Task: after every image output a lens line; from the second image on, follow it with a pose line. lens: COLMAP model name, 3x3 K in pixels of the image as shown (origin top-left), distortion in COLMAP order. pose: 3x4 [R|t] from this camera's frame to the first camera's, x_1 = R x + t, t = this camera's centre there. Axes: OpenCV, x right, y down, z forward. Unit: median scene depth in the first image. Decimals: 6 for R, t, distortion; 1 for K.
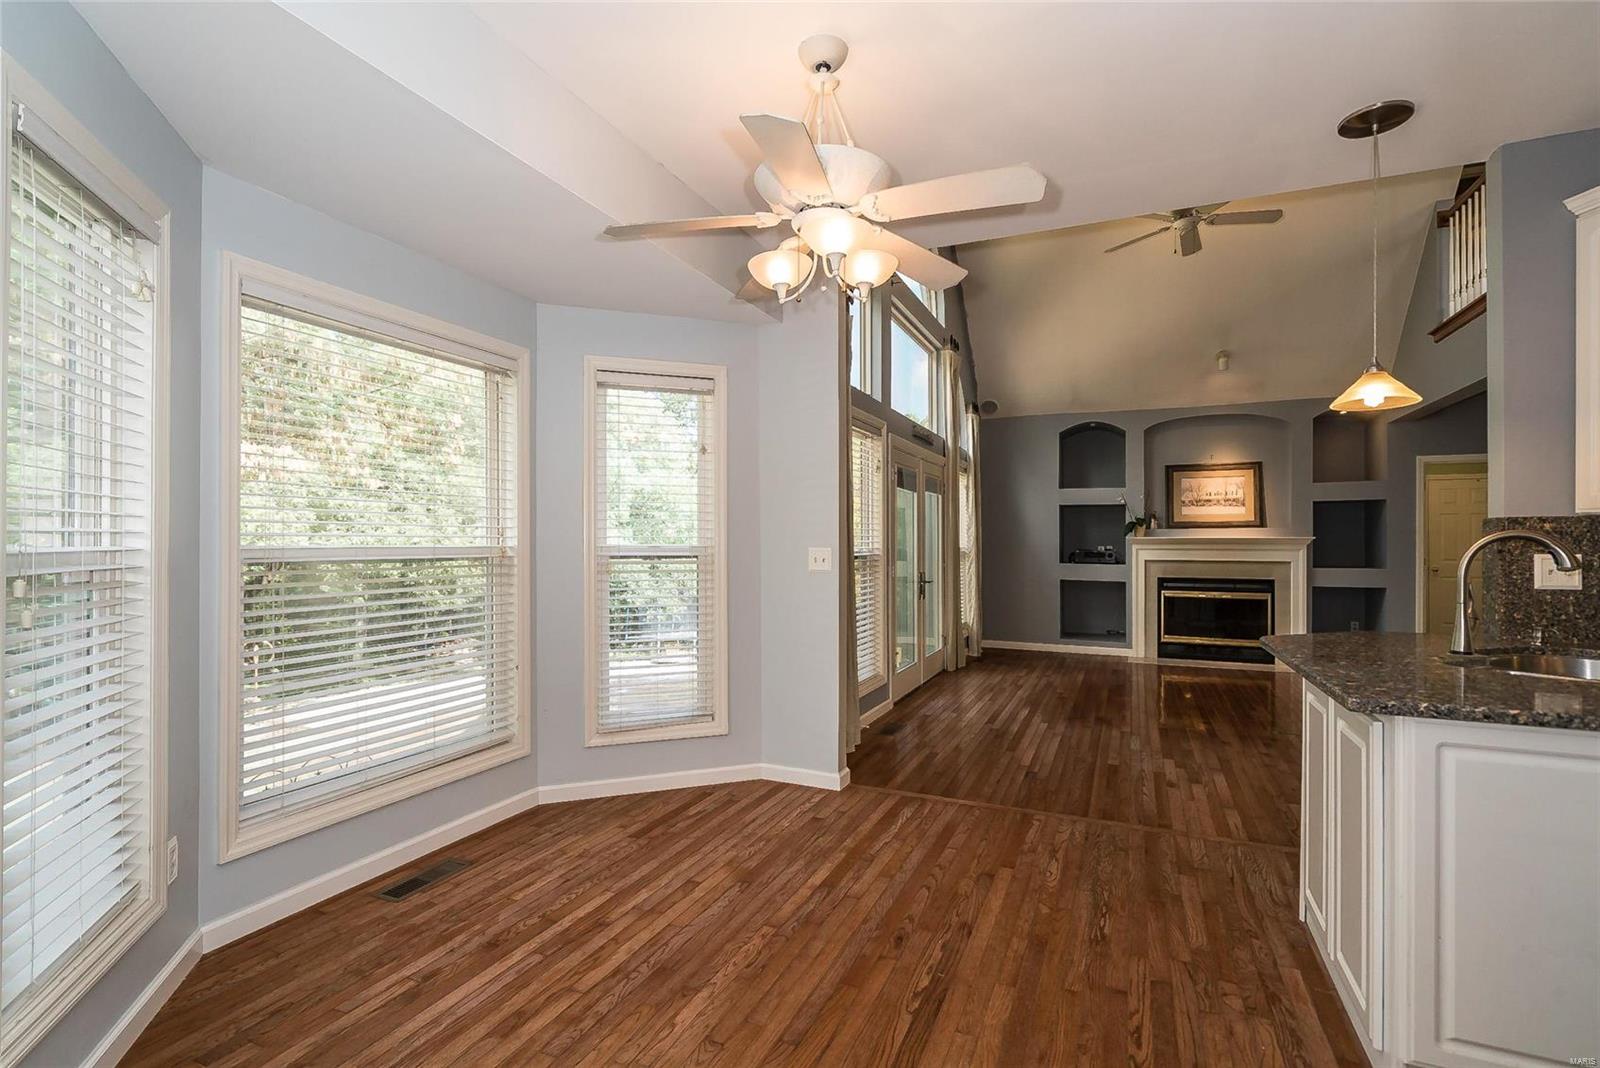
lens RADIAL K [[750.3, 0, 797.8], [0, 750.3, 543.5], [0, 0, 1]] dist [0.001941, -0.003378]
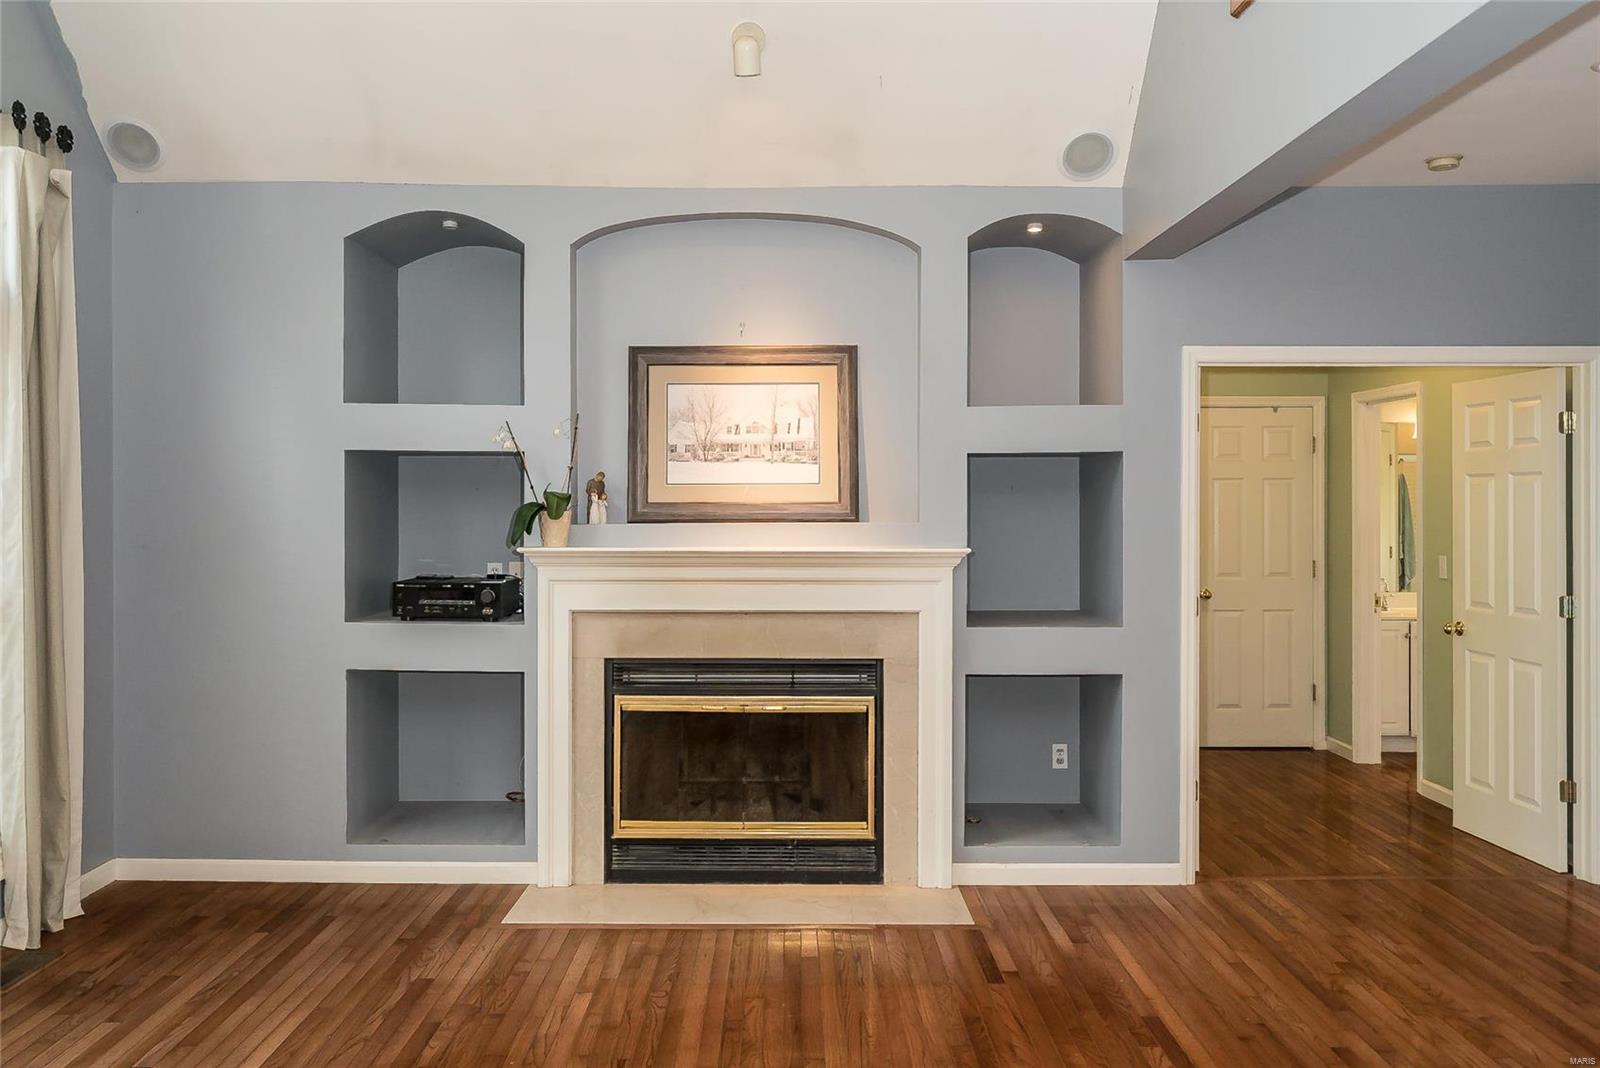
lens RADIAL K [[1322.8, 0, 779.4], [0, 1322.8, 495.3], [0, 0, 1]] dist [0.040540, -0.039102]
pose [[0.918053, 0.003019, 0.396445, 0.576290], [0.001550, 0.999936, -0.011205, -0.048003], [-0.396454, 0.010902, 0.917990, 0.729289]]
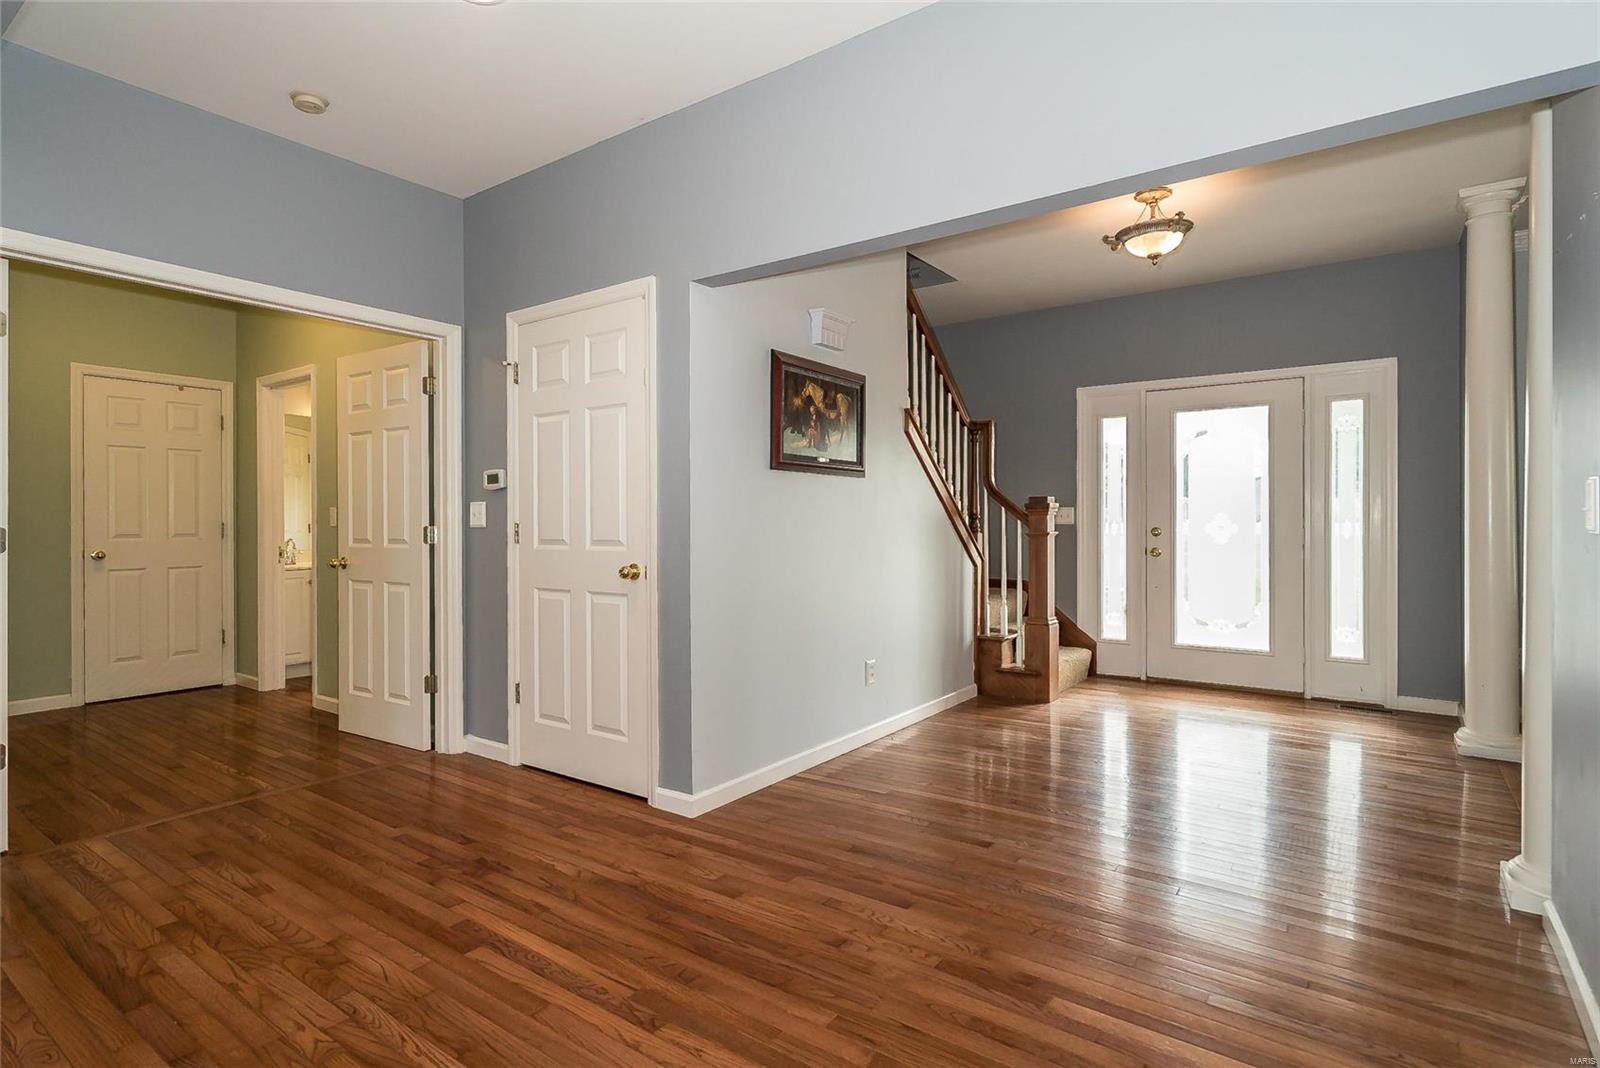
lens RADIAL K [[838.1, 0, 846.8], [0, 838.1, 538.6], [0, 0, 1]] dist [0.011275, -0.000718]
pose [[0.178271, -0.025494, 0.983651, 0.894004], [0.002006, 0.999672, 0.025546, 0.027040], [-0.983979, -0.002581, 0.178263, 0.947851]]
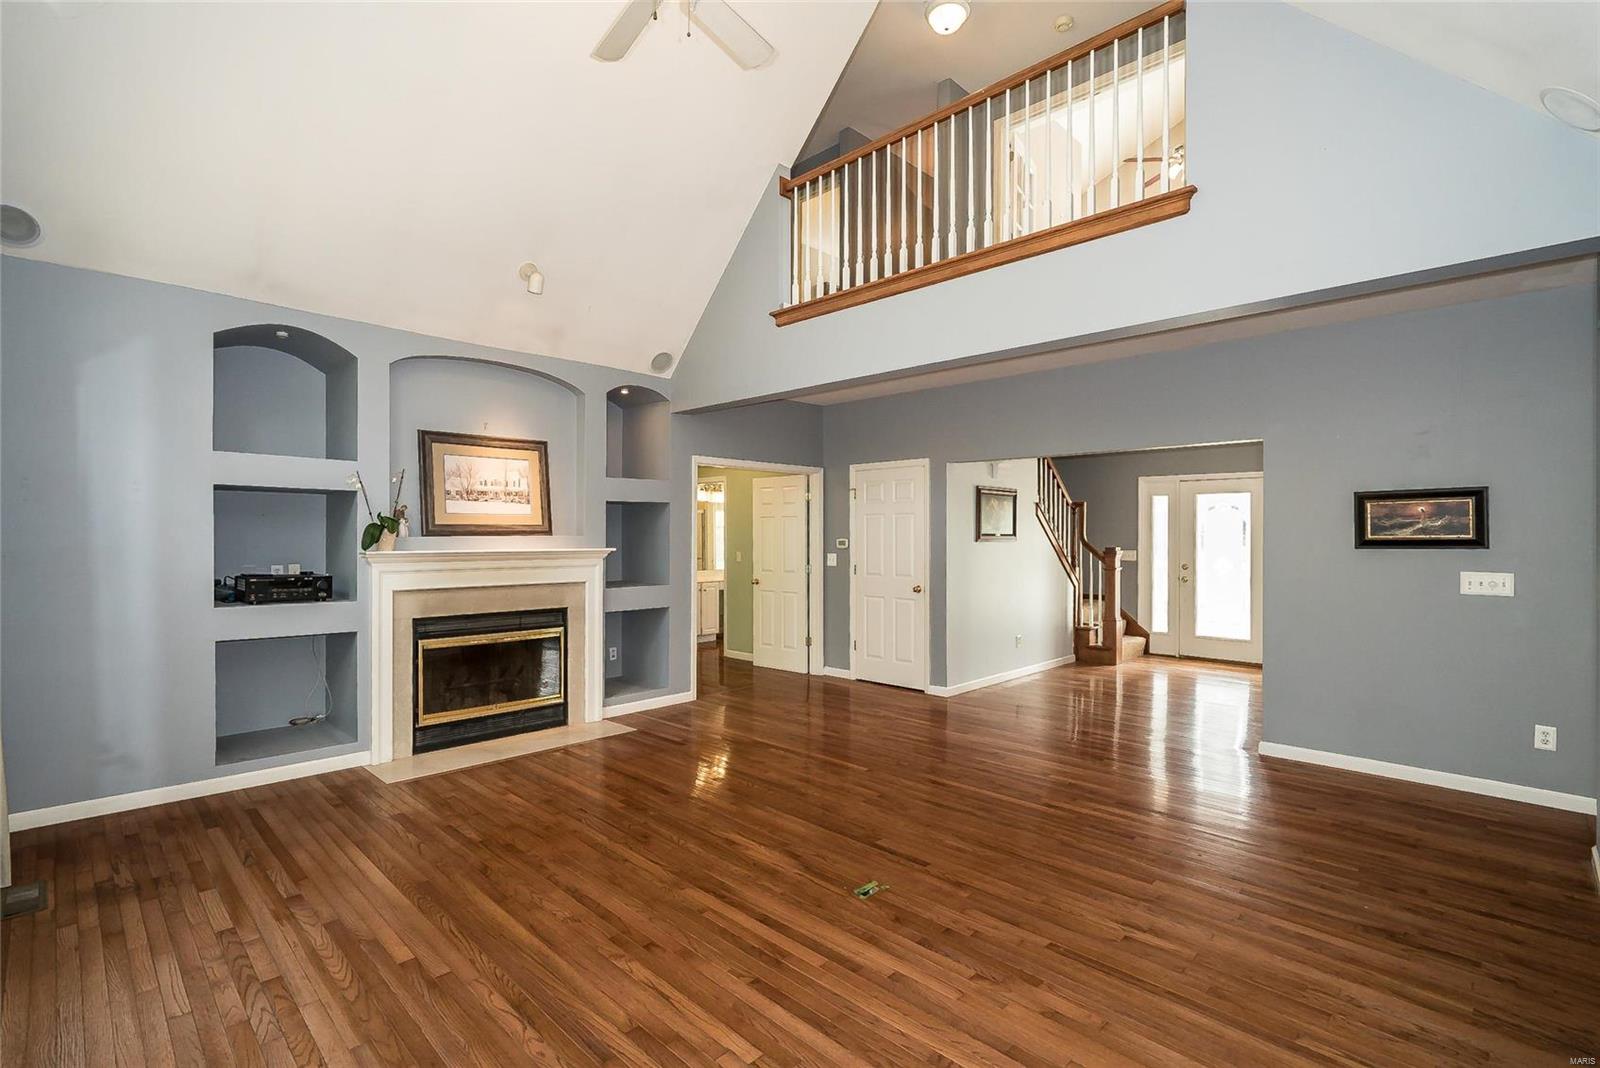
lens RADIAL K [[750.3, 0, 807.6], [0, 750.3, 531.4], [0, 0, 1]] dist [0.001941, -0.003378]
pose [[0.346911, 0.000394, 0.937898, 0.067769], [0.000327, 1.000000, -0.000541, -0.043473], [-0.937898, 0.000494, 0.346911, 0.954670]]
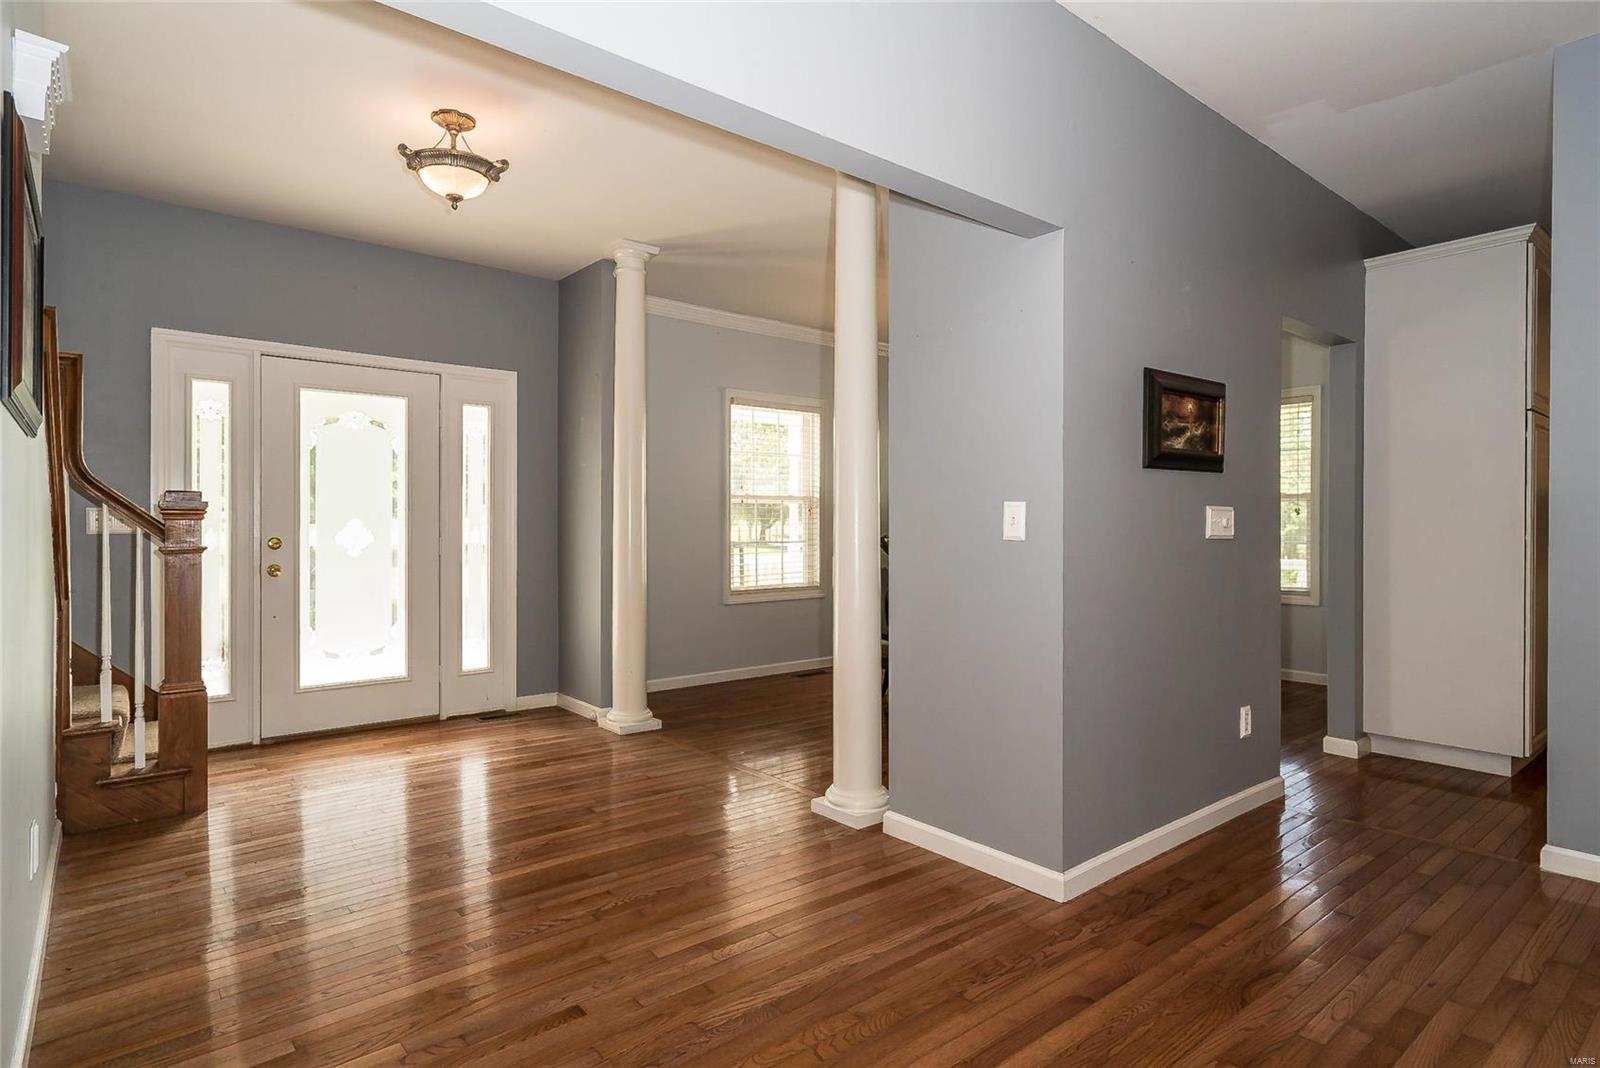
lens RADIAL K [[815.6, 0, 800.1], [0, 815.6, 531.5], [0, 0, 1]] dist [0.003537, 0.000049]
pose [[-0.894445, -0.004204, 0.447157, 1.306565], [-0.004343, 0.999990, 0.000714, 0.034034], [-0.447156, -0.001303, -0.894455, 1.307668]]
